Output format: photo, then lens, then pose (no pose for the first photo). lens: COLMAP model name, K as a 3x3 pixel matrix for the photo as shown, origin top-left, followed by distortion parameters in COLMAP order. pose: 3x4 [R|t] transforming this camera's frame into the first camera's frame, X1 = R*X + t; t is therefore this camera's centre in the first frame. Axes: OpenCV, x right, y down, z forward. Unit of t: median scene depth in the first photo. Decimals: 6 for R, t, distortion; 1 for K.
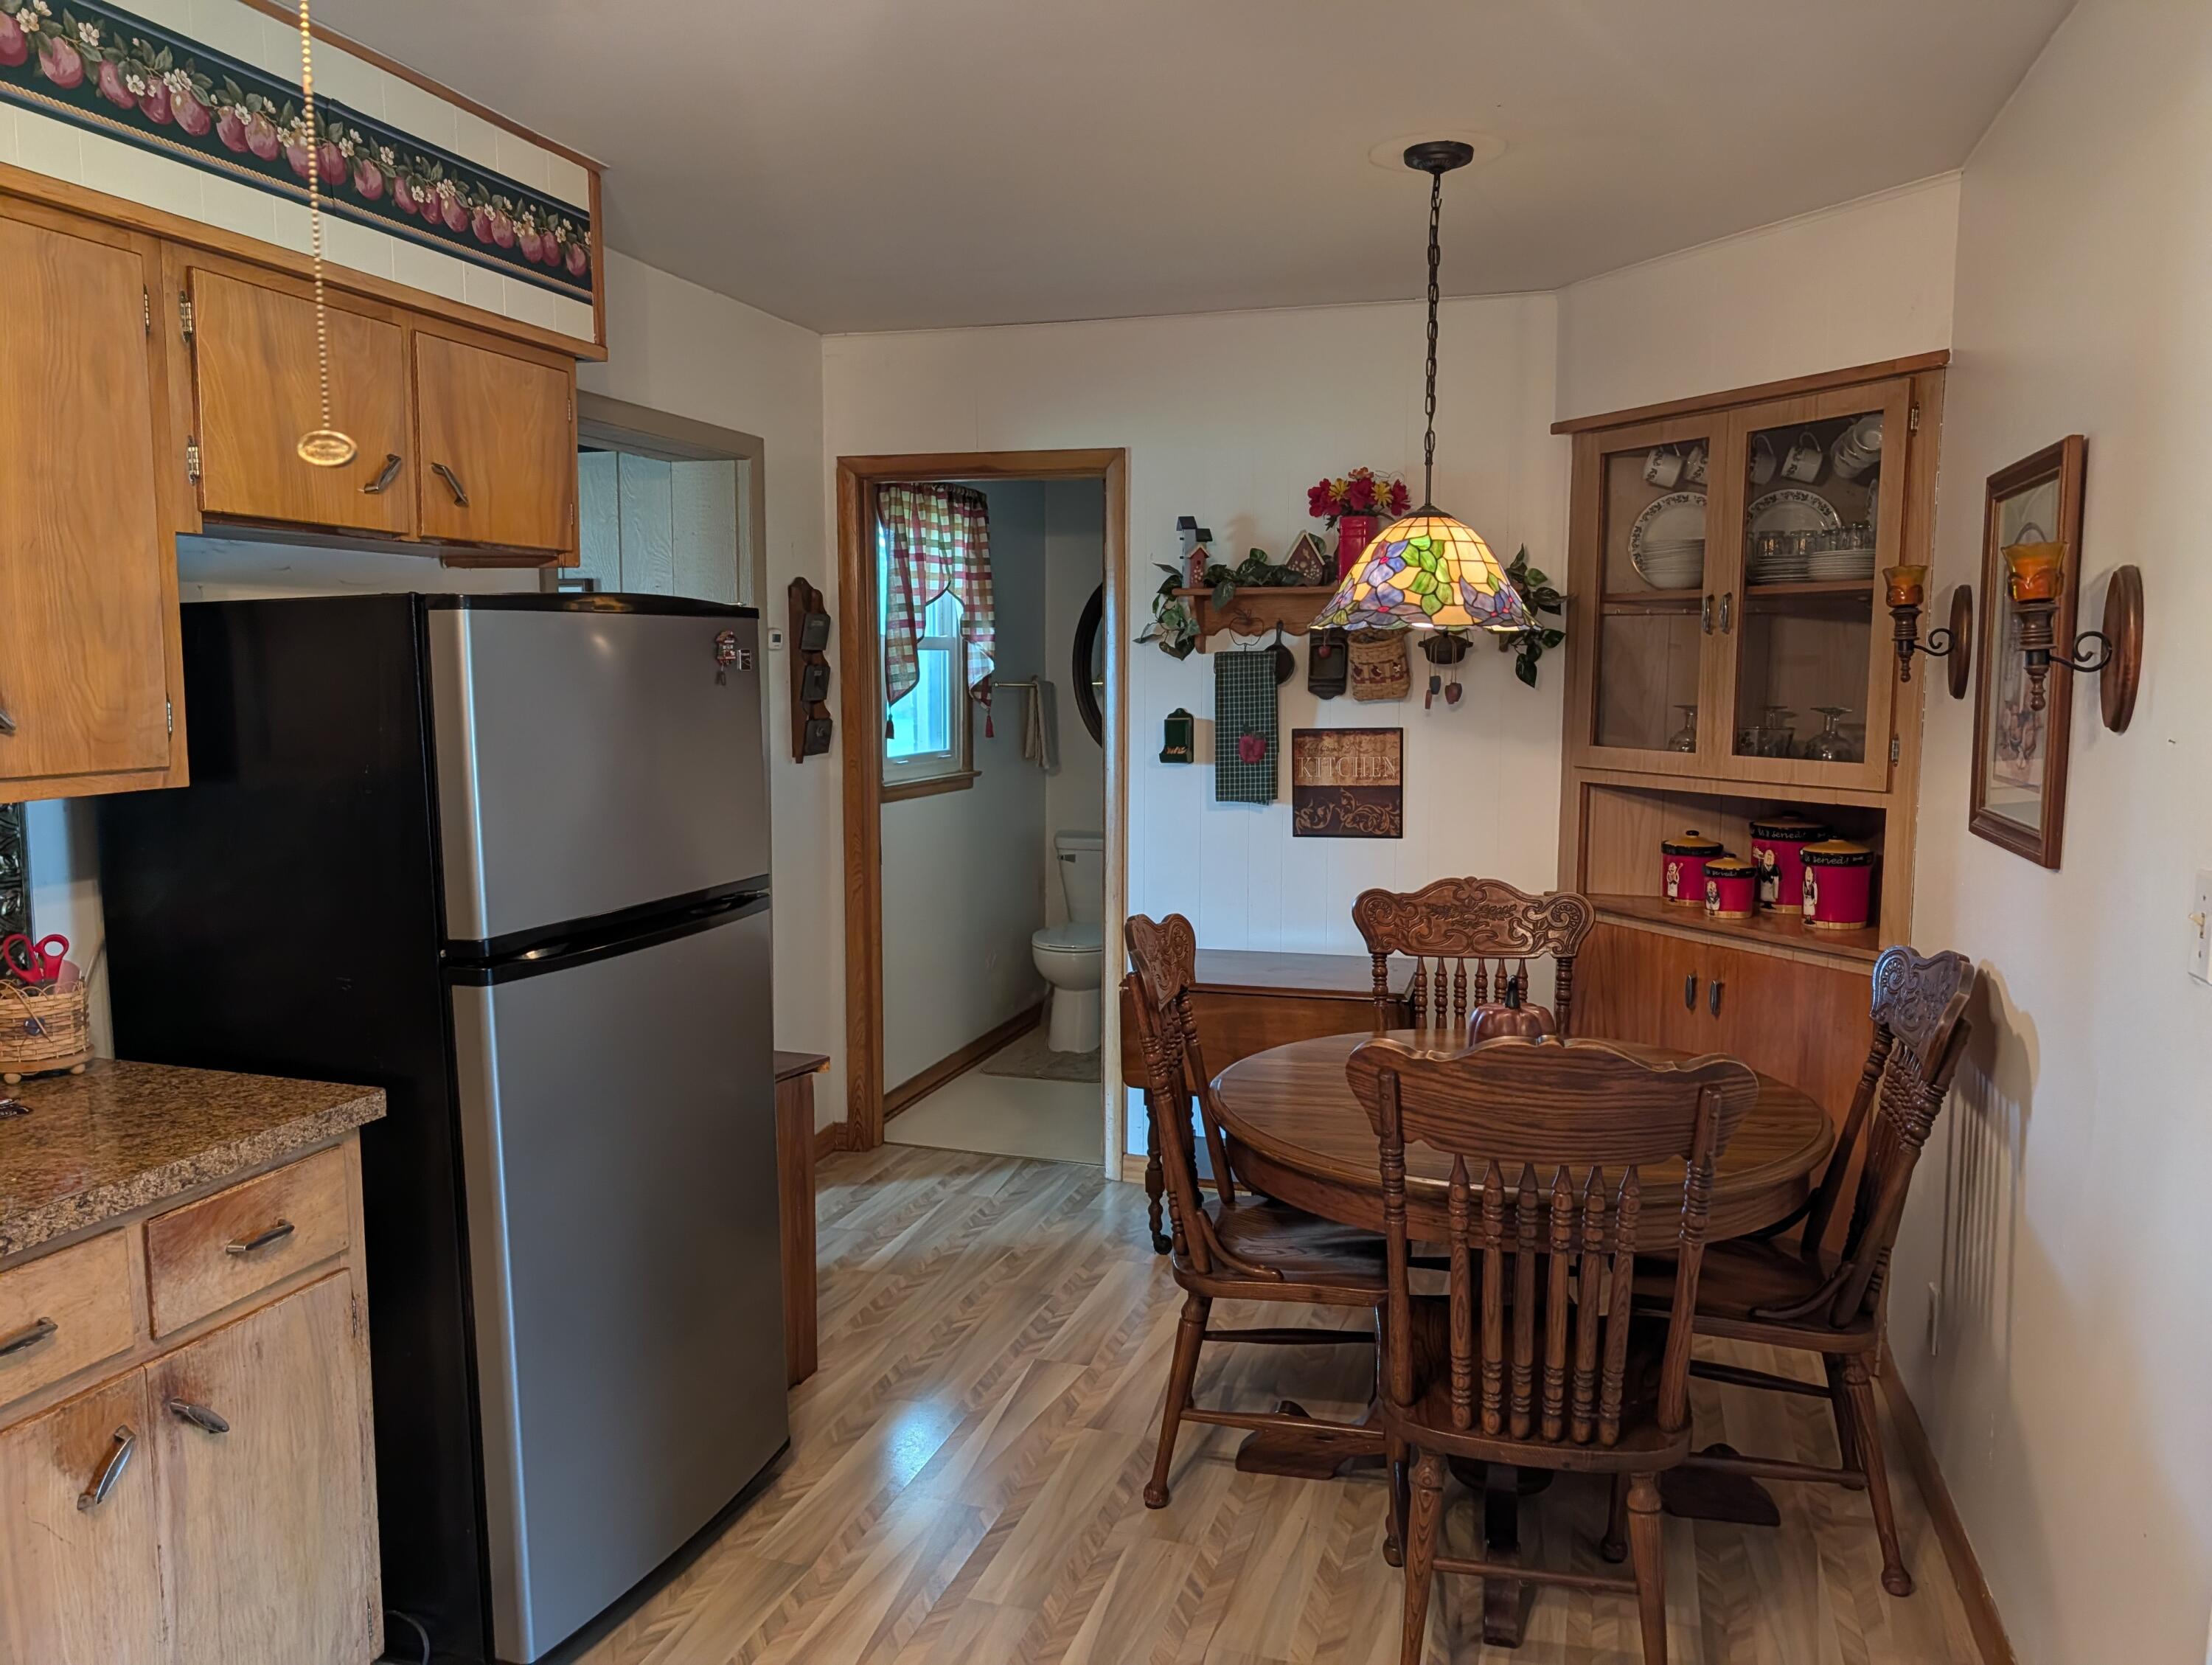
lens RADIAL K [[1570.5, 0, 1173.8], [0, 1570.5, 840.6], [0, 0, 1]] dist [0.005142, -0.011824]
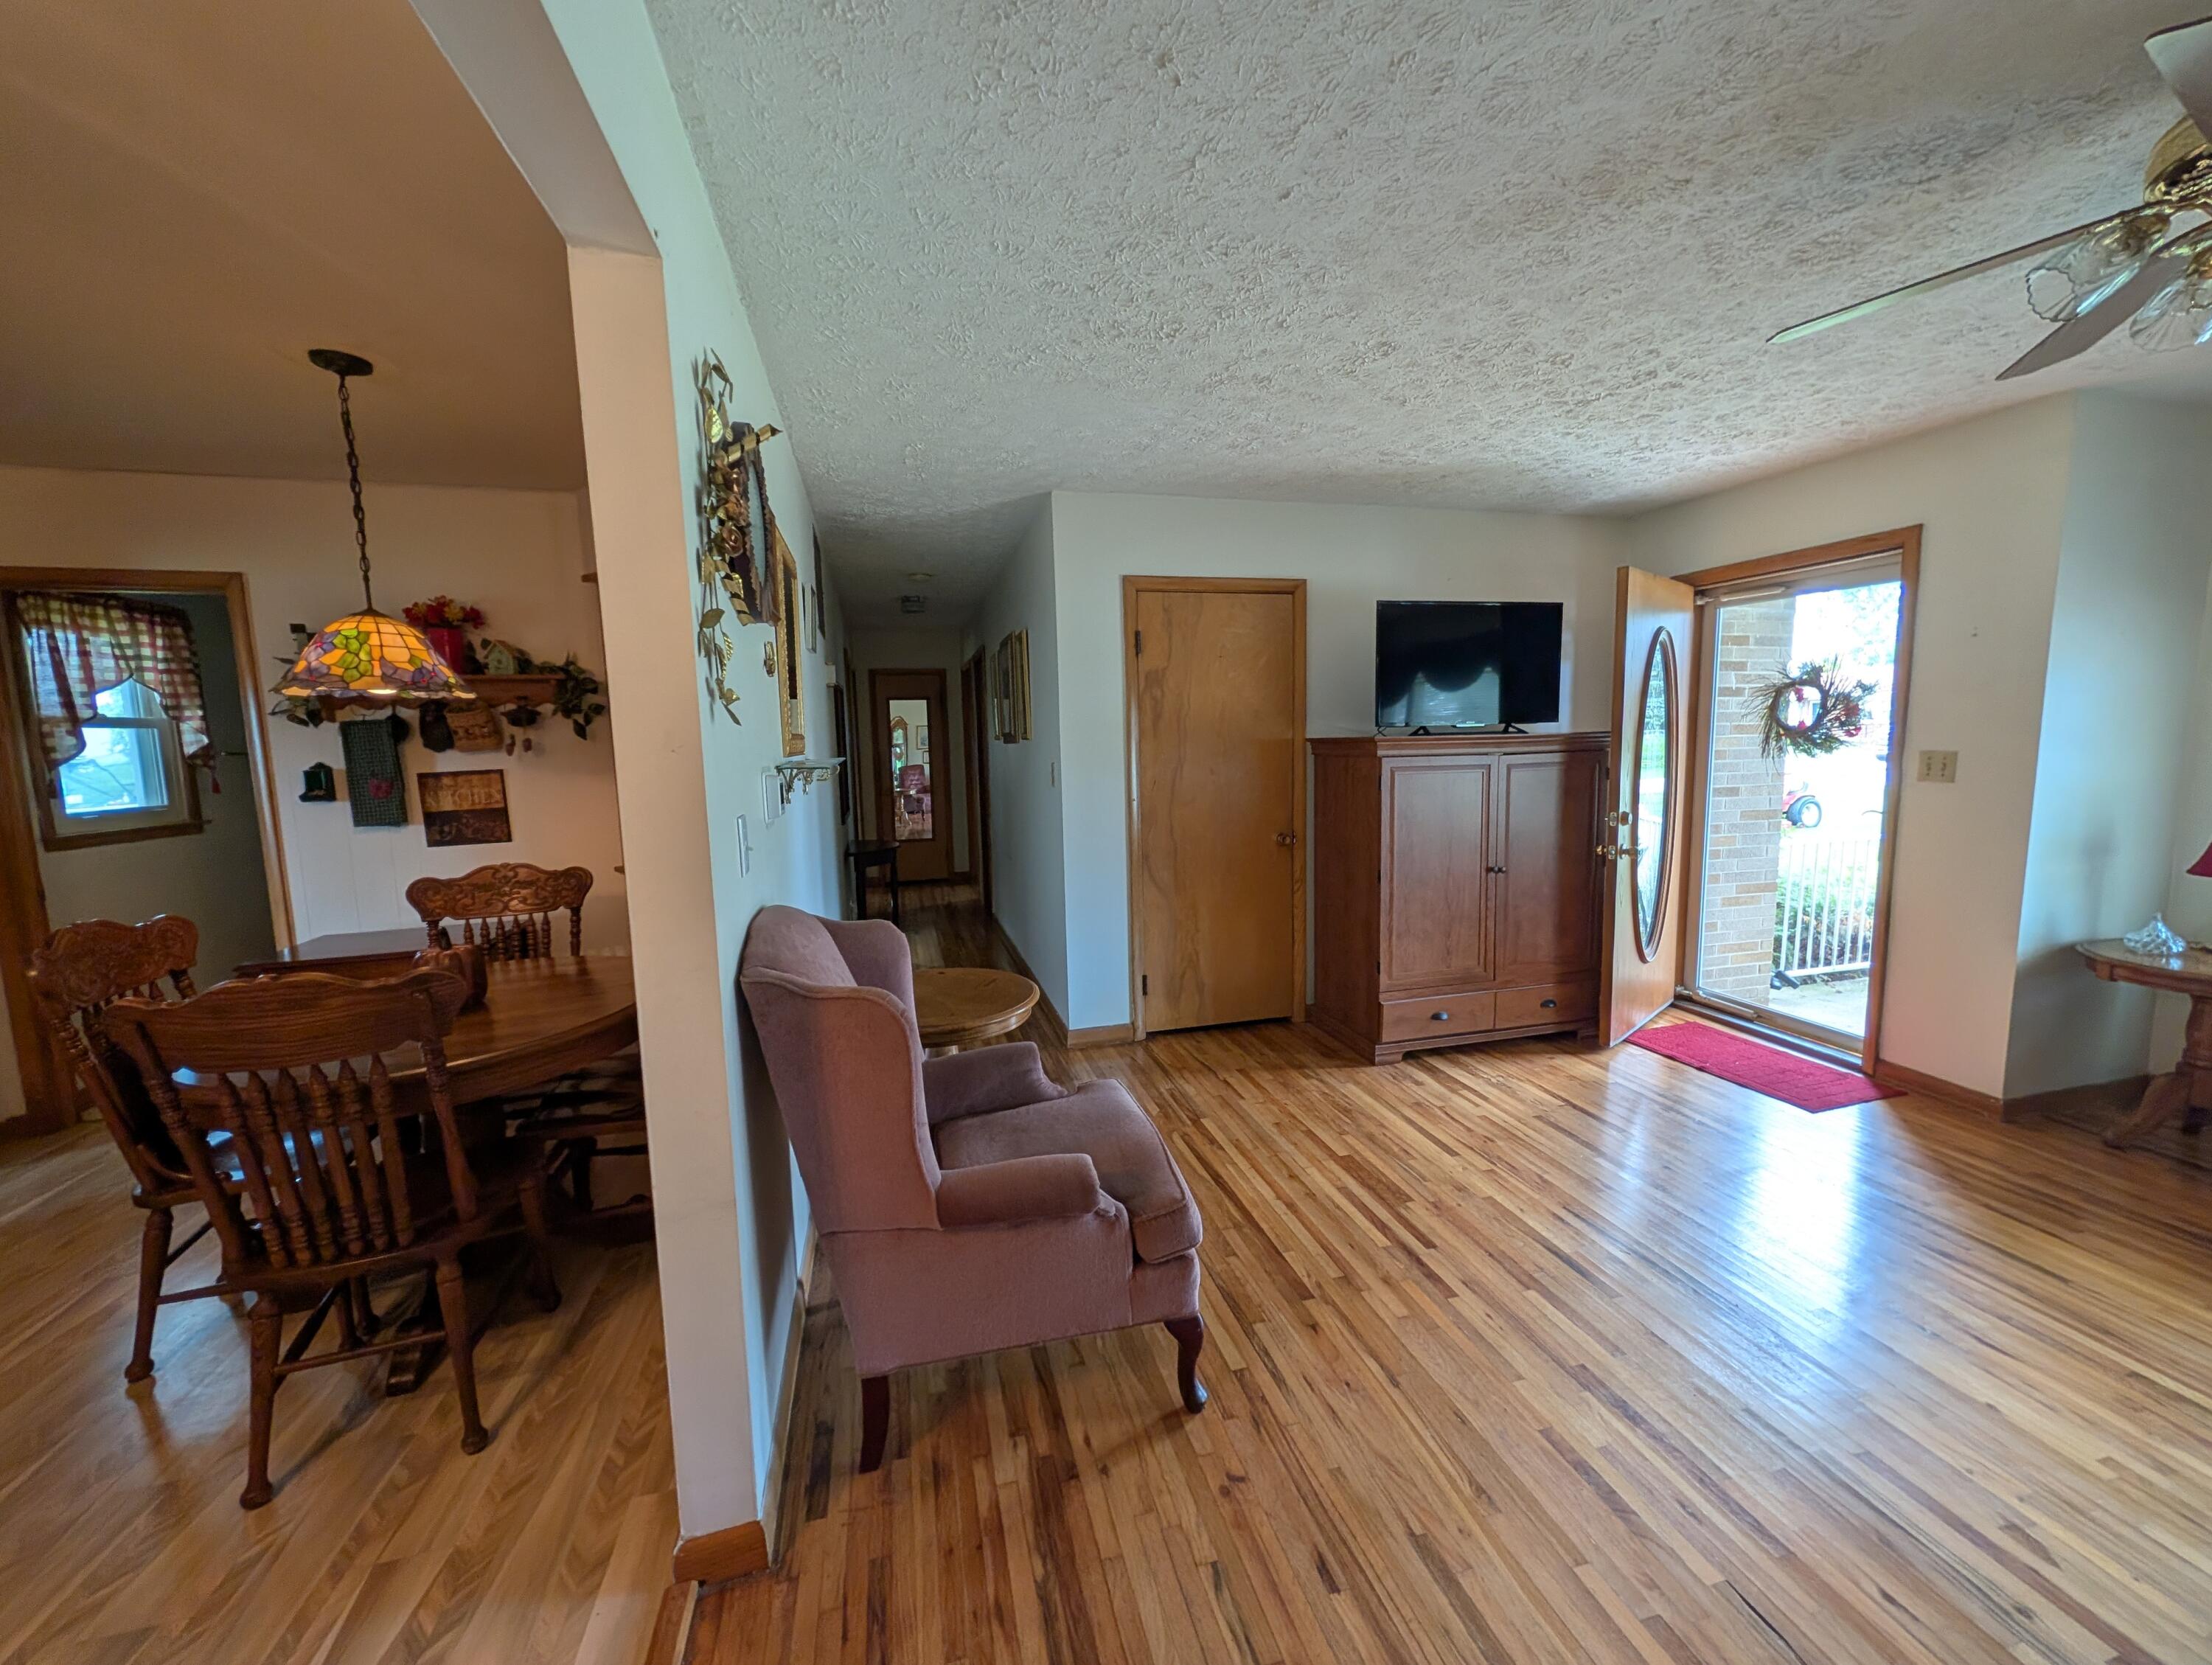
lens RADIAL K [[838.1, 0, 1129.1], [0, 838.1, 823.8], [0, 0, 1]] dist [0.000194, 0.000326]
pose [[0.846648, -0.078870, 0.526276, 0.221724], [0.084575, 0.996329, 0.013254, 0.021075], [-0.525390, 0.033288, 0.850210, -0.007975]]
